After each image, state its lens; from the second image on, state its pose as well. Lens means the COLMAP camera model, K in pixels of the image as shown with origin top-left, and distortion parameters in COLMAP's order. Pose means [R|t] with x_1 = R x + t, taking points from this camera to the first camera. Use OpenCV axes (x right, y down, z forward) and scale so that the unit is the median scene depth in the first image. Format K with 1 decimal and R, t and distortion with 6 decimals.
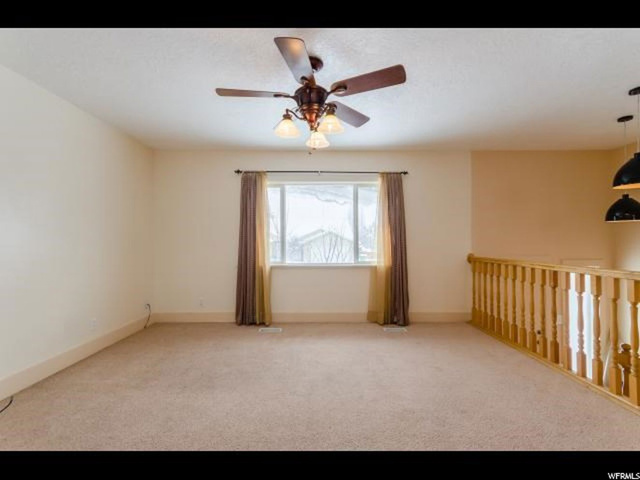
lens RADIAL K [[279.7, 0, 320.5], [0, 279.7, 237.3], [0, 0, 1]] dist [0.004488, 0.000134]
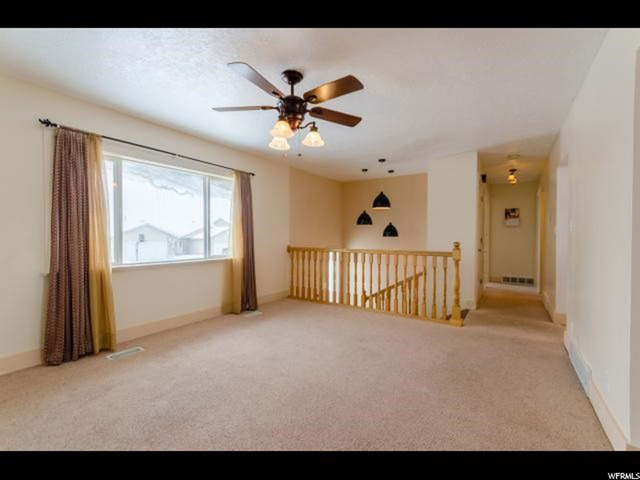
lens RADIAL K [[279.7, 0, 320.5], [0, 279.7, 237.3], [0, 0, 1]] dist [0.004488, 0.000134]
pose [[0.568248, -0.002256, 0.822854, -0.466648], [-0.016826, 0.999755, 0.014360, 0.000604], [-0.822685, -0.022006, 0.568071, 0.137865]]
